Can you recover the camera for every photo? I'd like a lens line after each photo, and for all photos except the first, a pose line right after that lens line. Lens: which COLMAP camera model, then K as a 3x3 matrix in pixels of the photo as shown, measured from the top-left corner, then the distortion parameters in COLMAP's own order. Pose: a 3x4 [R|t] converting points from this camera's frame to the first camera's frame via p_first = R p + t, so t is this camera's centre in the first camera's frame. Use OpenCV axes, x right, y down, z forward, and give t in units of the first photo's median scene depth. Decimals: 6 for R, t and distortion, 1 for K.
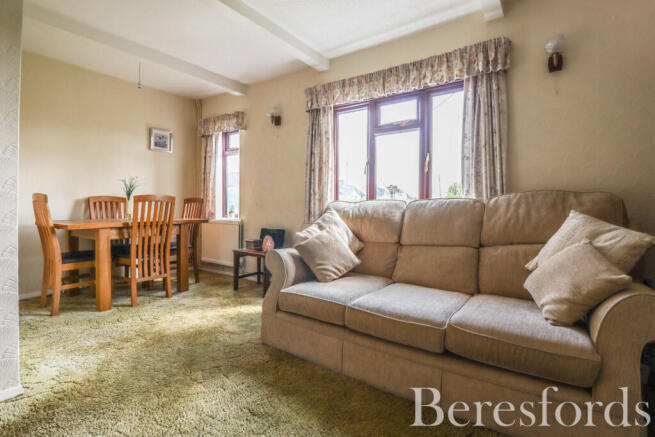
lens RADIAL K [[311.4, 0, 328.0], [0, 311.4, 203.4], [0, 0, 1]] dist [-0.001340, -0.000349]
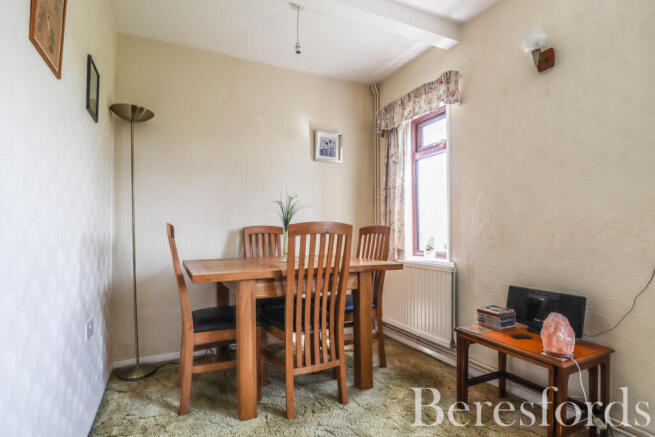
lens RADIAL K [[311.4, 0, 328.0], [0, 311.4, 203.4], [0, 0, 1]] dist [-0.001340, -0.000349]
pose [[0.883696, -0.050354, -0.465345, -0.231929], [0.009221, 0.995876, -0.090251, -0.008371], [0.467970, 0.075464, 0.880516, 0.419617]]
